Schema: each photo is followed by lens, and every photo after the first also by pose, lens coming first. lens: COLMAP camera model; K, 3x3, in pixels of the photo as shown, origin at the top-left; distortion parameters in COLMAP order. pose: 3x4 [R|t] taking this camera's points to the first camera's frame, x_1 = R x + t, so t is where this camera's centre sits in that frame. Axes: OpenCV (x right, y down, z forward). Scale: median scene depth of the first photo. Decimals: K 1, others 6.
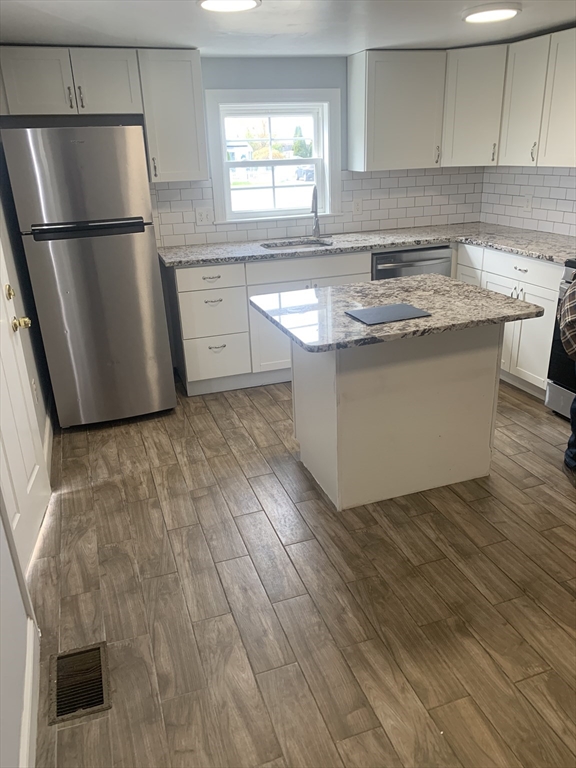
lens RADIAL K [[589.8, 0, 293.0], [0, 589.8, 382.0], [0, 0, 1]] dist [0.039648, -0.015994]
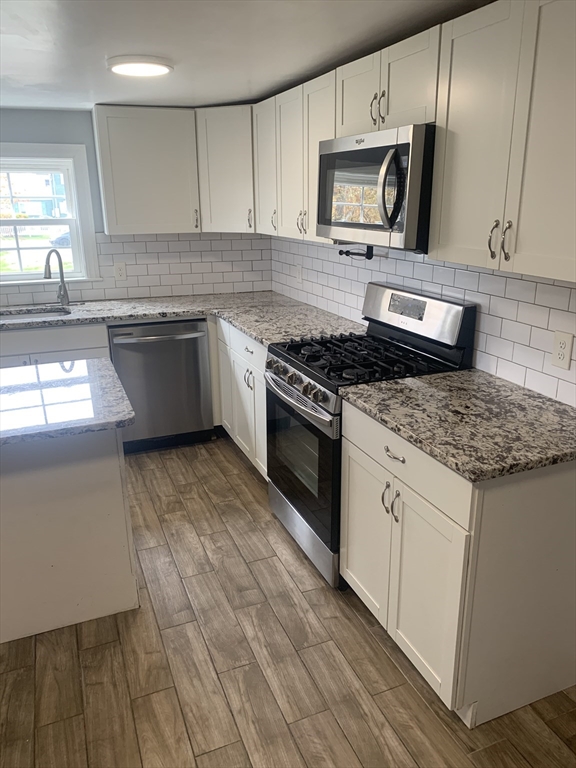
lens RADIAL K [[589.8, 0, 283.6], [0, 589.8, 386.4], [0, 0, 1]] dist [0.039648, -0.015994]
pose [[0.999496, 0.014043, 0.028454, 0.357437], [-0.011798, 0.996914, -0.077611, -0.059611], [-0.029456, 0.077236, 0.996578, 0.115928]]
